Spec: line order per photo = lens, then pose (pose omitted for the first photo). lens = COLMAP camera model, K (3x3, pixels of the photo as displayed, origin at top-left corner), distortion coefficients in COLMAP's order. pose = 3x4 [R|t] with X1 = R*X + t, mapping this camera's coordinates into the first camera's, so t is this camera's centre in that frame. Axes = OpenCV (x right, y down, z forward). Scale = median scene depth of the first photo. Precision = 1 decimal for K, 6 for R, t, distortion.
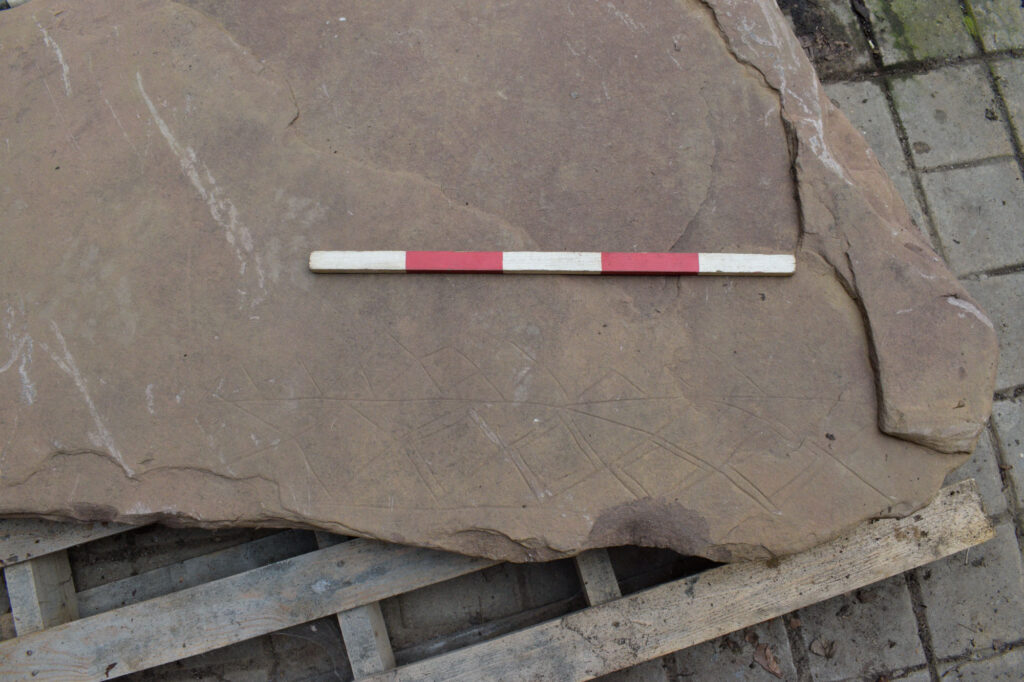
lens RADIAL K [[813.5, 0, 512.0], [0, 813.5, 341.0], [0, 0, 1]] dist [-0.095402, 0.014693]
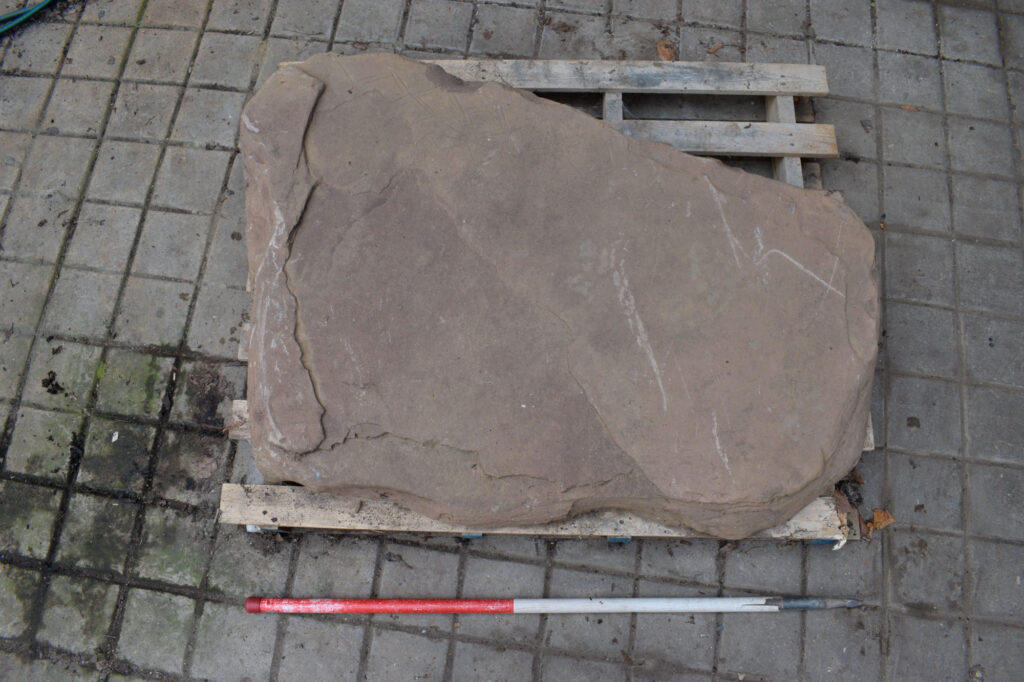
lens RADIAL K [[813.5, 0, 512.0], [0, 813.5, 341.0], [0, 0, 1]] dist [-0.095402, 0.014693]
pose [[-0.949323, -0.291627, 0.117214, -0.341401], [0.311796, -0.826819, 0.468139, -1.040500], [-0.039607, 0.480962, 0.875847, -0.392270]]
